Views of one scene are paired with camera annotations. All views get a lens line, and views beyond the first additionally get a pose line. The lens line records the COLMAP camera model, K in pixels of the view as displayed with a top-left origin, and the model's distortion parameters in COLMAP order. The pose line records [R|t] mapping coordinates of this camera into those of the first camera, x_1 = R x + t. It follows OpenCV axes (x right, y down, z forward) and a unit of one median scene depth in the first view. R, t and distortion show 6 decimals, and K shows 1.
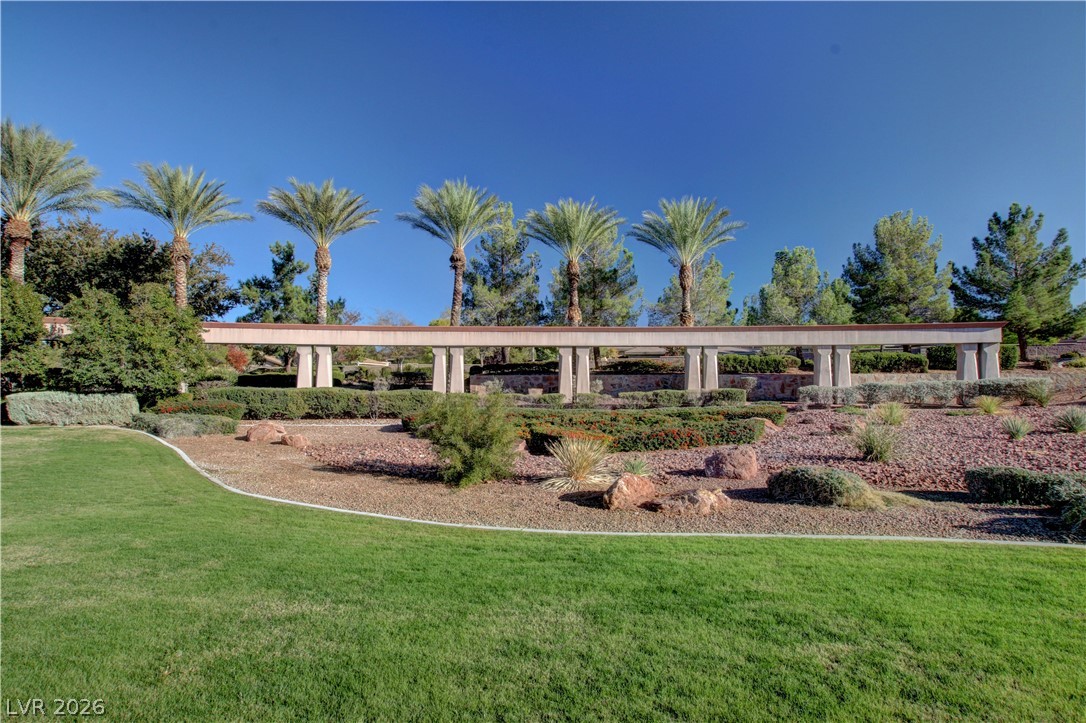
lens RADIAL K [[532.1, 0, 546.1], [0, 532.1, 372.7], [0, 0, 1]] dist [-0.001984, 0.000015]
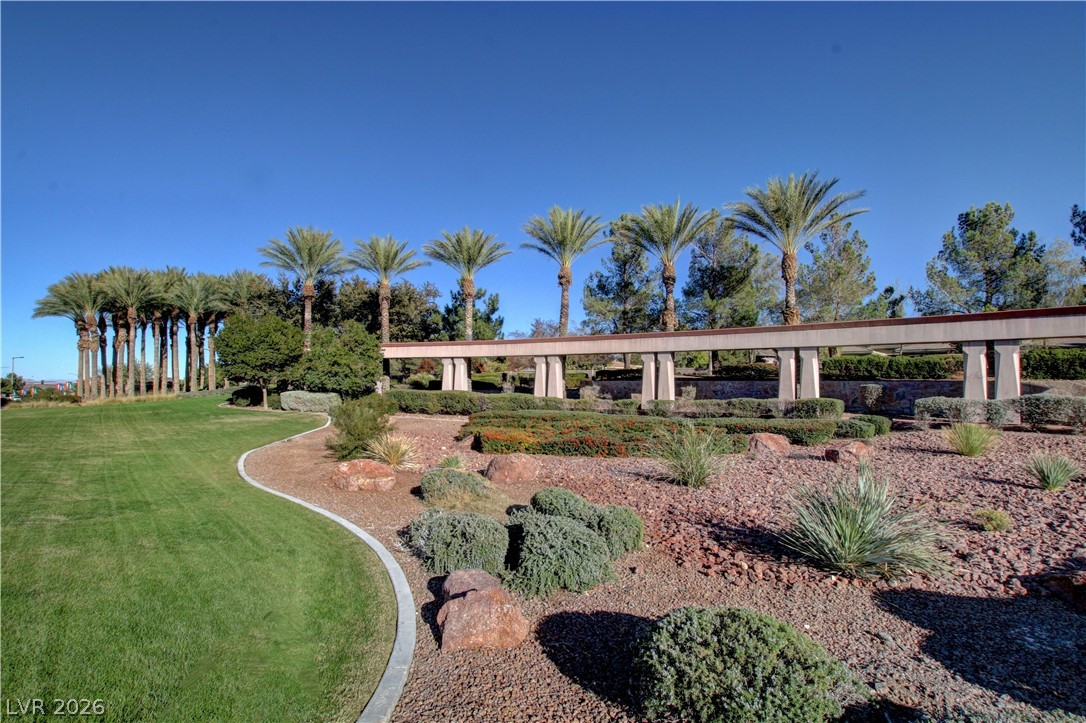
lens RADIAL K [[532.1, 0, 546.1], [0, 532.1, 372.7], [0, 0, 1]] dist [-0.001984, 0.000015]
pose [[0.819814, -0.006065, -0.572597, 0.461165], [0.002891, 0.999975, -0.006452, -0.005644], [0.572622, 0.003634, 0.819811, 0.075790]]
